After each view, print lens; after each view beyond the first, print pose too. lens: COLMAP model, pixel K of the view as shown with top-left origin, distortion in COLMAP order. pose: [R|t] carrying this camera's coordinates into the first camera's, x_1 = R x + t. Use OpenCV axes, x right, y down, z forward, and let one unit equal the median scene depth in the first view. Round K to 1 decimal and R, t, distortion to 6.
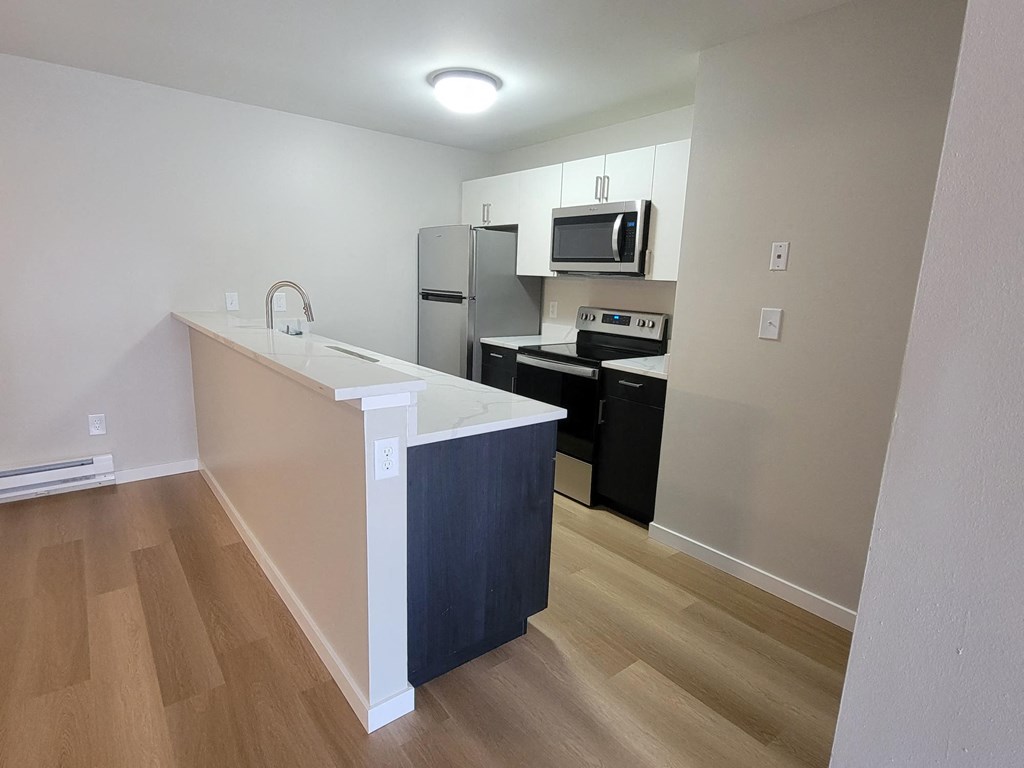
lens RADIAL K [[539.1, 0, 503.3], [0, 539.1, 389.8], [0, 0, 1]] dist [0.002347, 0.000335]
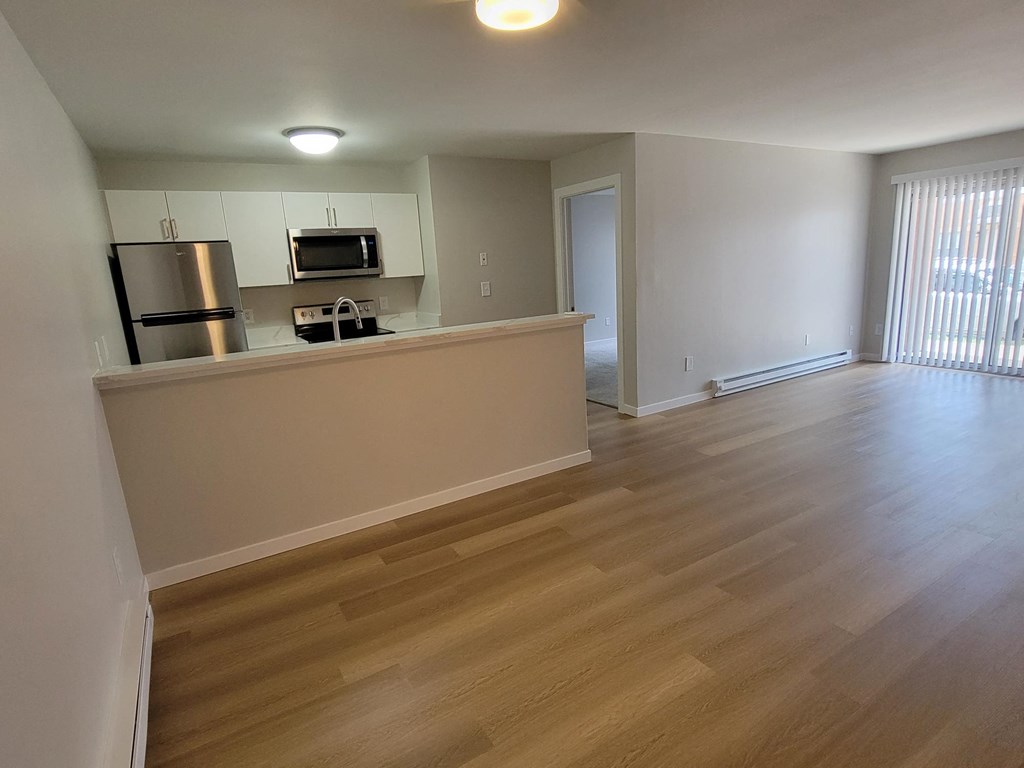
lens RADIAL K [[539.1, 0, 505.3], [0, 539.1, 385.1], [0, 0, 1]] dist [0.002347, 0.000335]
pose [[0.141285, -0.255925, 0.956316, -1.214198], [0.269330, 0.939506, 0.211636, -0.139536], [-0.952628, 0.227664, 0.201667, 0.390801]]
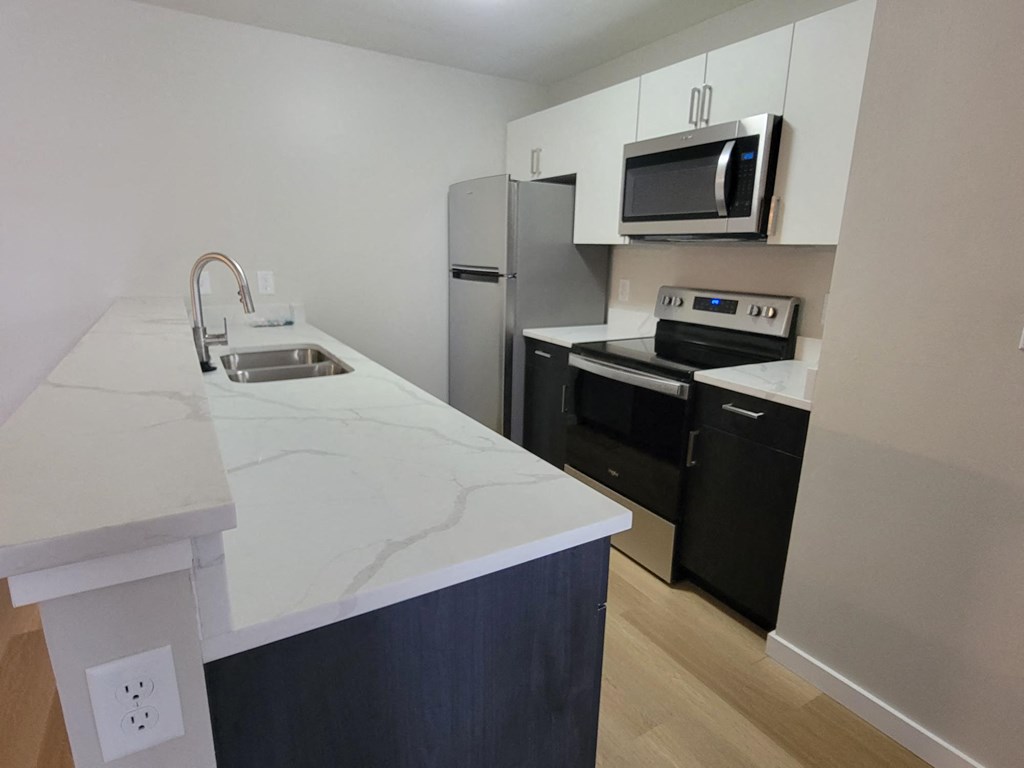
lens RADIAL K [[539.1, 0, 510.9], [0, 539.1, 387.8], [0, 0, 1]] dist [0.002347, 0.000335]
pose [[0.992266, 0.016683, -0.123003, 0.040601], [-0.012154, 0.999224, 0.037474, -0.051839], [0.123532, -0.035689, 0.991699, 0.307871]]
